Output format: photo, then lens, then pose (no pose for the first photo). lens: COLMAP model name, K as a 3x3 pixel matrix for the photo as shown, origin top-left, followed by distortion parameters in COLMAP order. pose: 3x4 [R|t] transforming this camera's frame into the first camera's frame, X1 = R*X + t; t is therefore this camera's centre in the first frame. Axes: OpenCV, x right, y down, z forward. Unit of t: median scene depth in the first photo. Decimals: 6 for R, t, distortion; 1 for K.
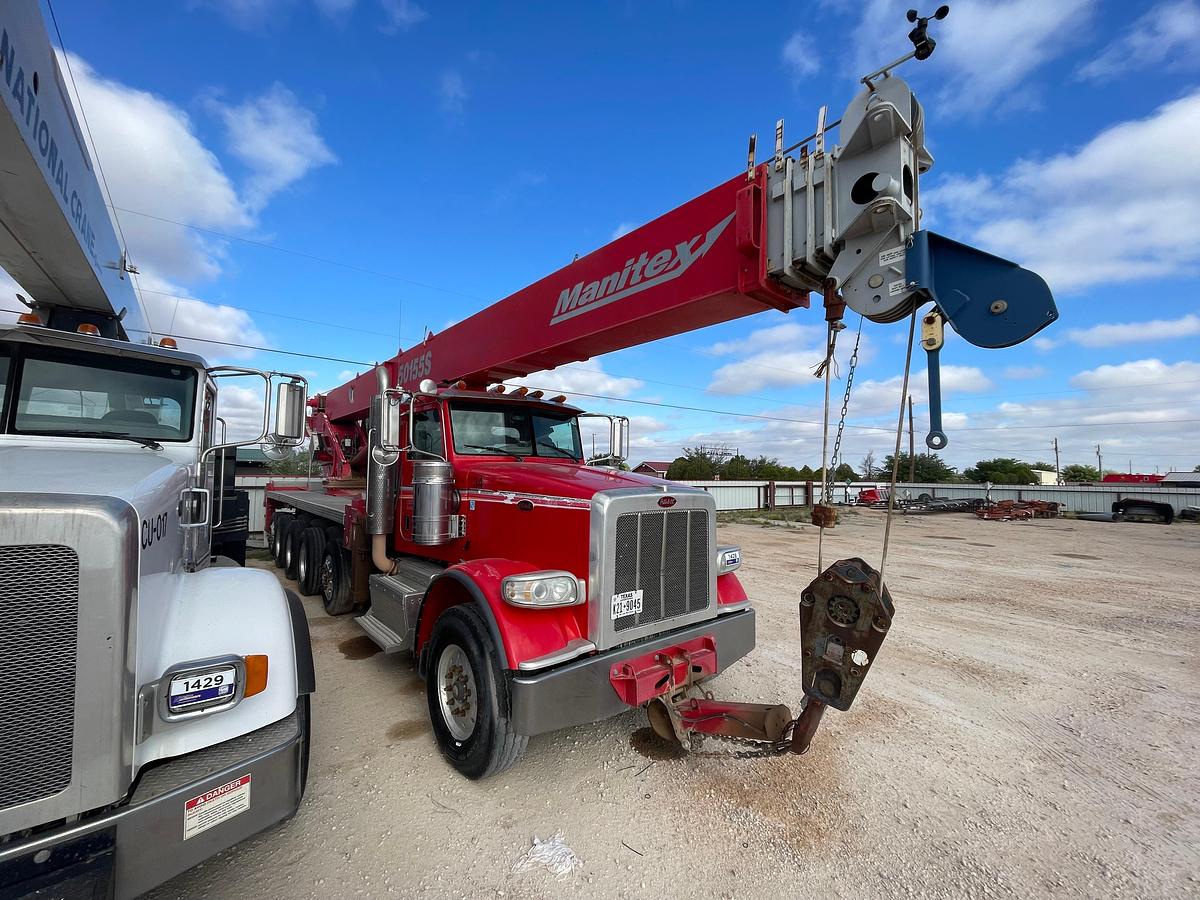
lens RADIAL K [[483.6, 0, 602.8], [0, 483.6, 449.1], [0, 0, 1]] dist [-0.007840, 0.001882]
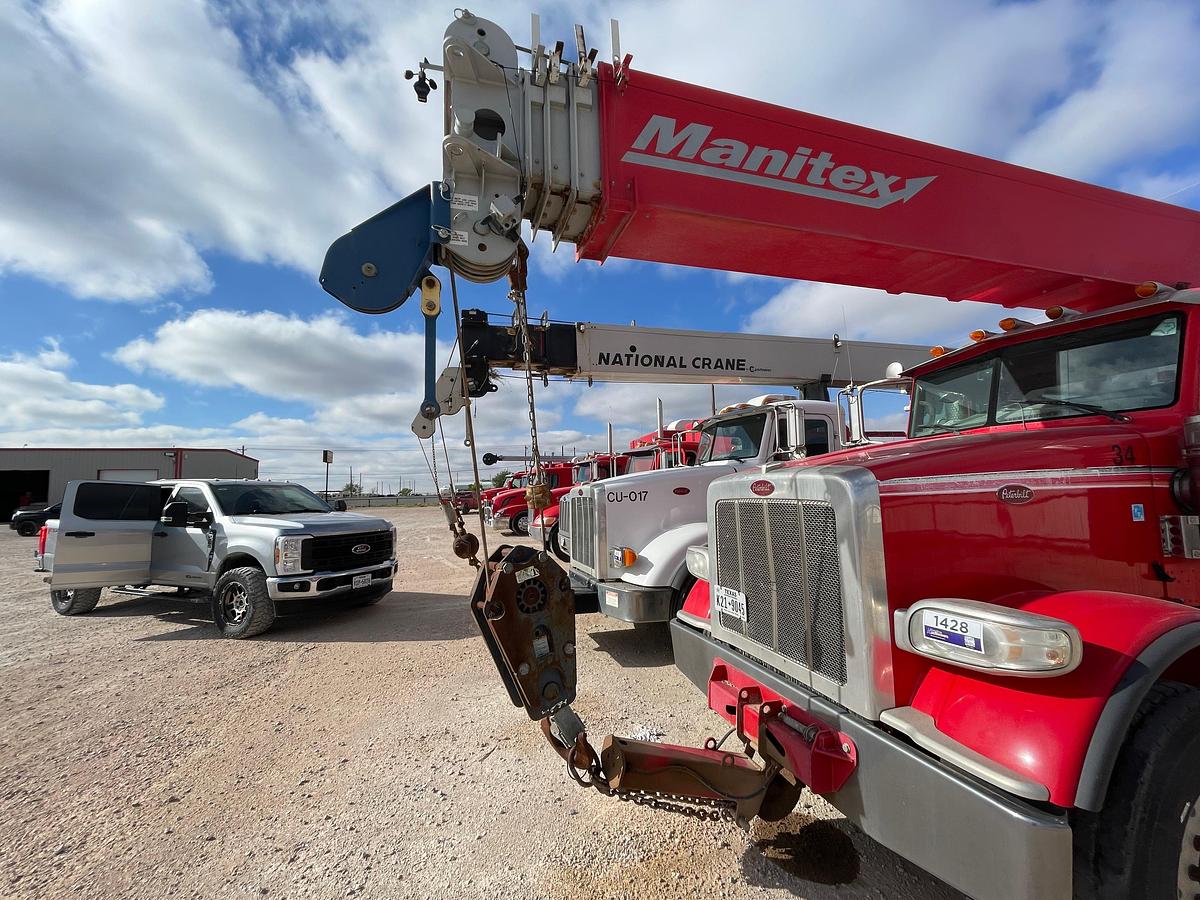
lens RADIAL K [[483.6, 0, 599.9], [0, 483.6, 447.8], [0, 0, 1]] dist [-0.007840, 0.001882]
pose [[-0.393200, -0.089054, -0.915130, 0.760916], [0.067409, 0.989828, -0.125286, 0.104495], [0.916979, -0.110951, -0.383197, 0.892396]]
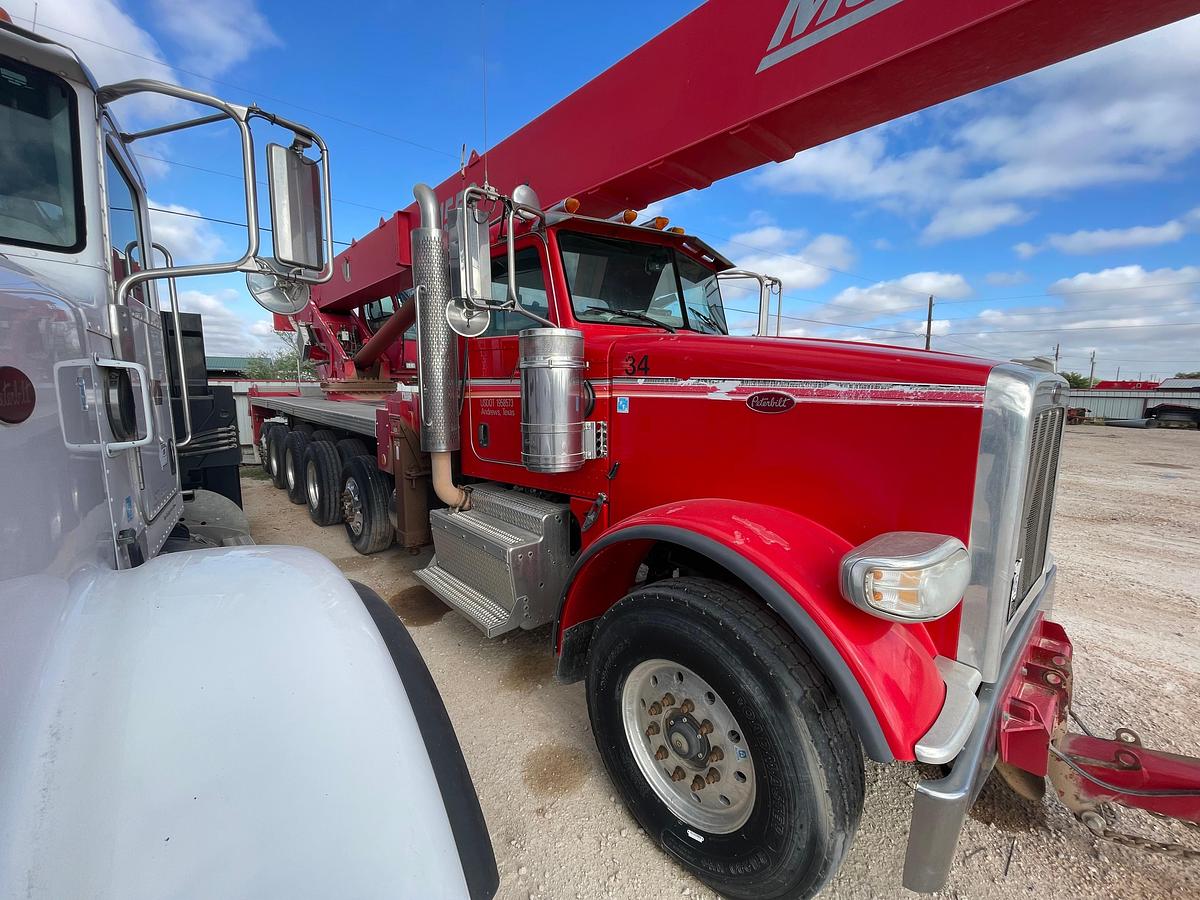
lens RADIAL K [[483.6, 0, 601.5], [0, 483.6, 450.3], [0, 0, 1]] dist [-0.007840, 0.001882]
pose [[0.999631, -0.007269, 0.026165, -0.311821], [0.002219, 0.982146, 0.188105, 0.059400], [-0.027065, -0.187977, 0.981800, 0.410212]]
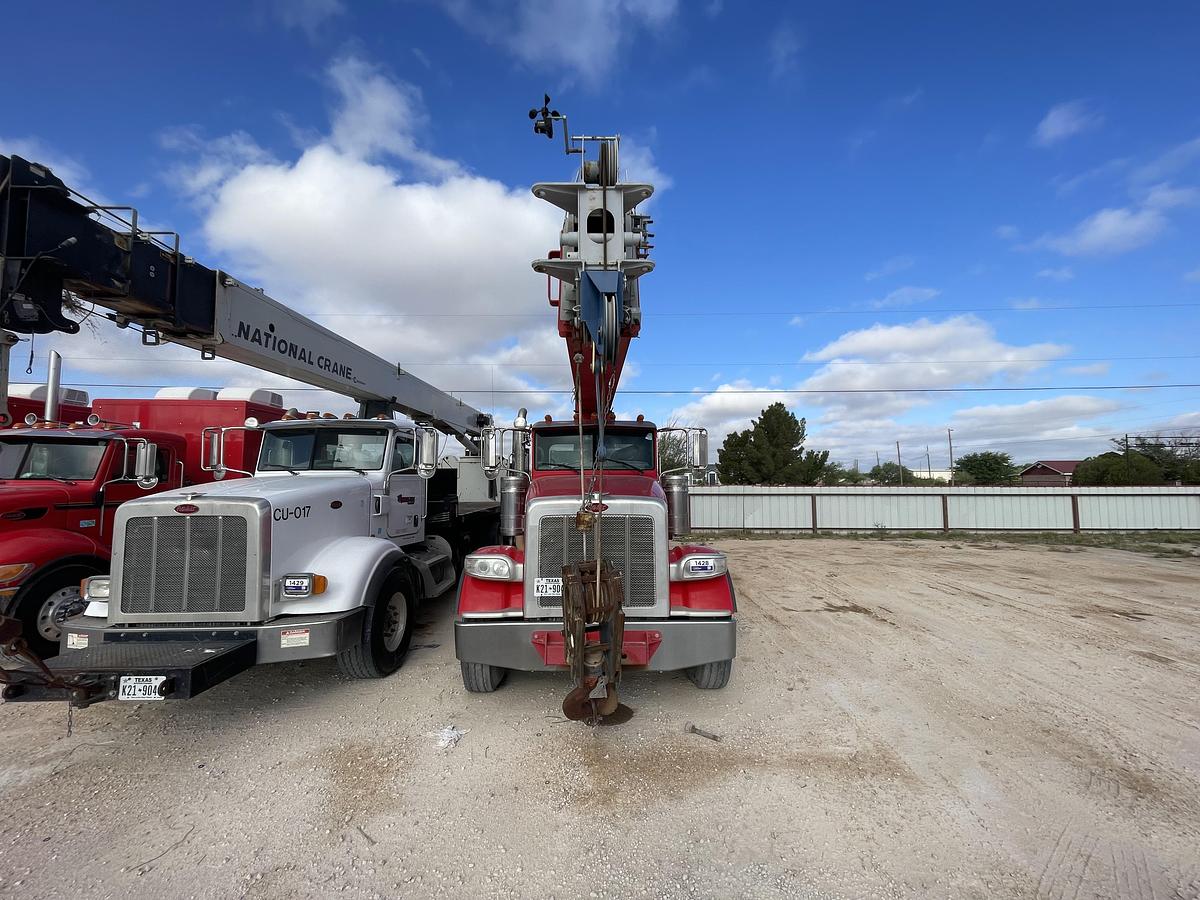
lens RADIAL K [[483.6, 0, 603.1], [0, 483.6, 450.3], [0, 0, 1]] dist [-0.007840, 0.001882]
pose [[0.775263, -0.054722, -0.629264, 0.755024], [0.046790, 0.998478, -0.029184, 0.003299], [0.629903, -0.006818, 0.776644, 0.075664]]
